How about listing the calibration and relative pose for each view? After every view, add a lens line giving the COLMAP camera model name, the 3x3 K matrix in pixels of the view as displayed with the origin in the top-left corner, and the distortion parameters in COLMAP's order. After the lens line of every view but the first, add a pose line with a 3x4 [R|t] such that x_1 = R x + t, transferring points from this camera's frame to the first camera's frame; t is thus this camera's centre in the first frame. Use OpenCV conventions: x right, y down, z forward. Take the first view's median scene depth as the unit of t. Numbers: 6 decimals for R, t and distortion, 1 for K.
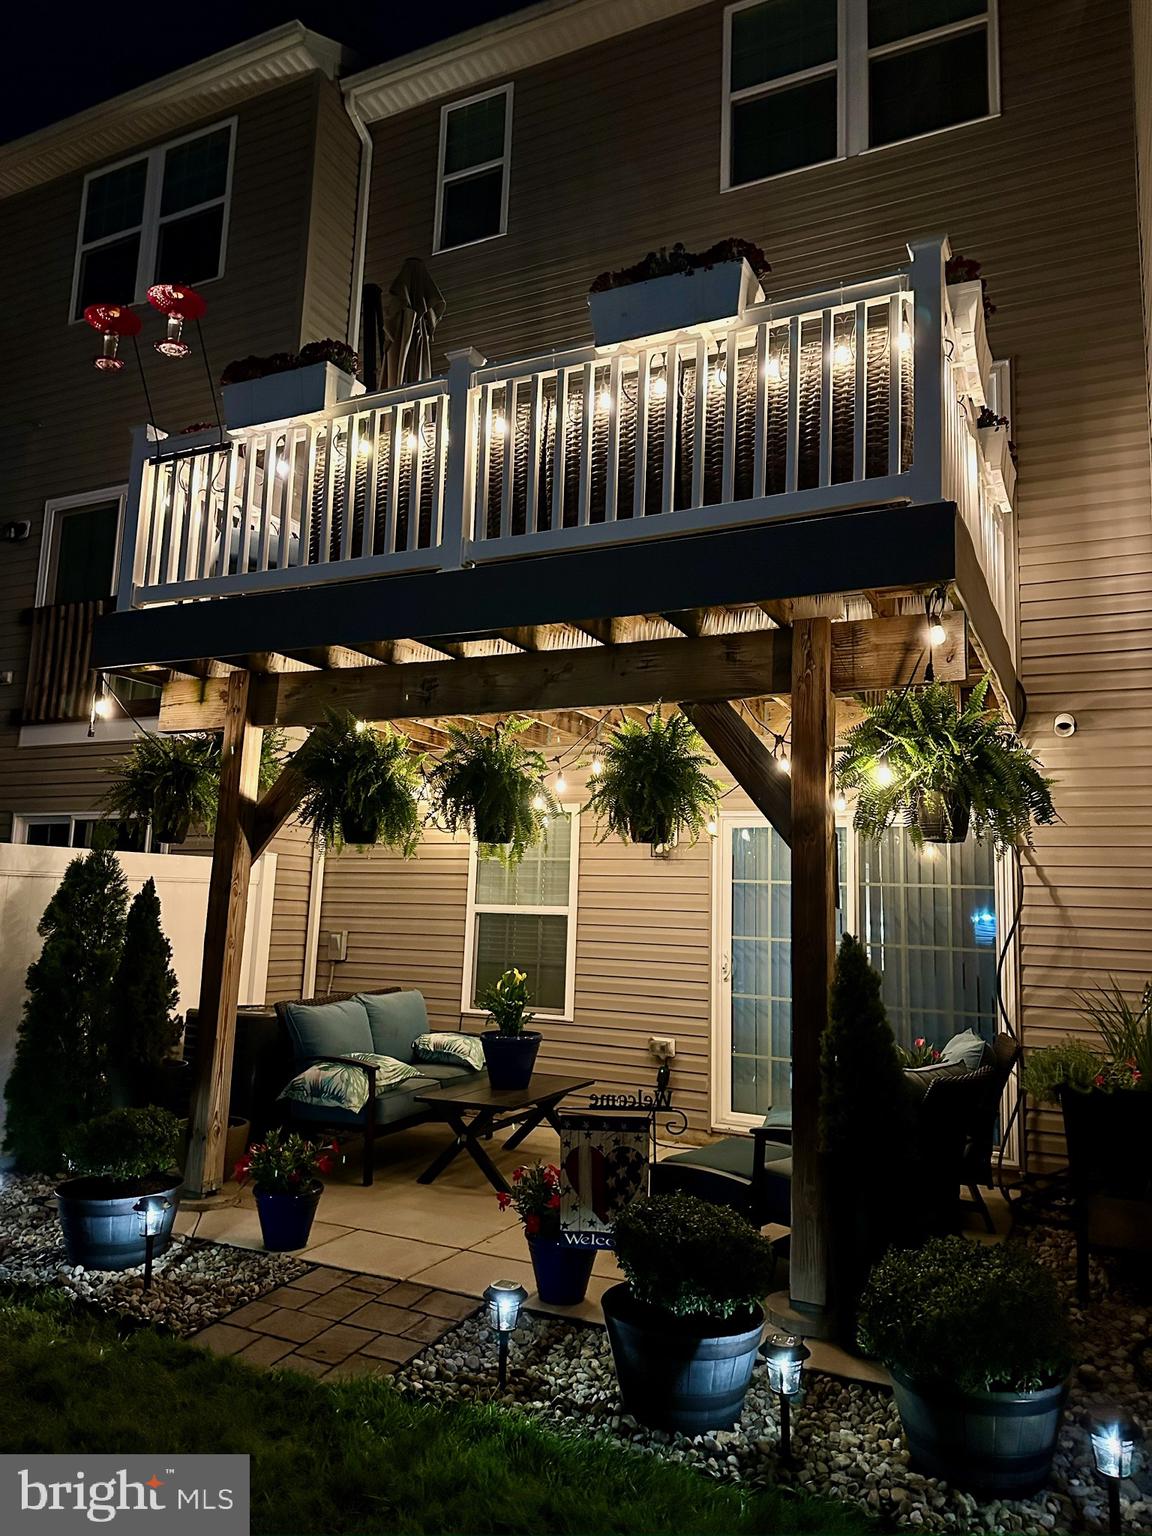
lens RADIAL K [[1087.8, 0, 566.9], [0, 1087.8, 757.3], [0, 0, 1]] dist [0.039953, -0.041771]
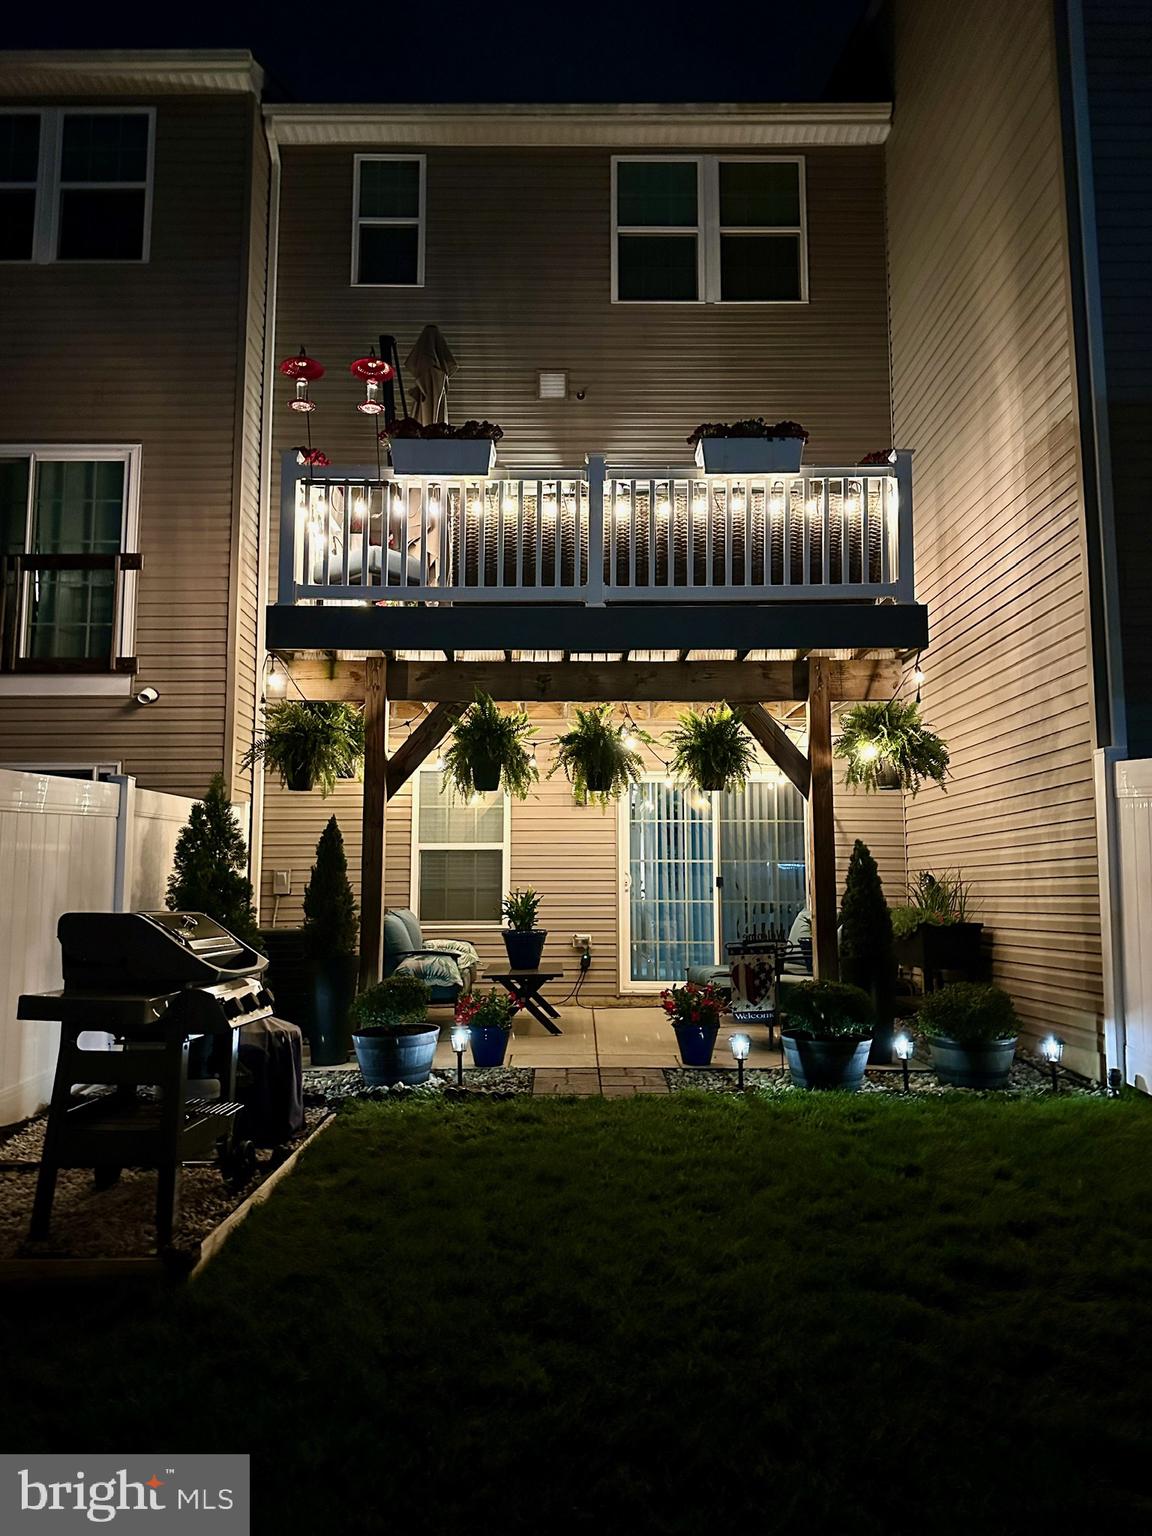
lens RADIAL K [[1087.8, 0, 581.9], [0, 1087.8, 779.7], [0, 0, 1]] dist [0.039953, -0.041771]
pose [[0.894692, 0.010773, 0.446553, -0.688802], [-0.035443, 0.998269, 0.046929, -0.003625], [-0.445275, -0.057814, 0.893525, -0.284387]]
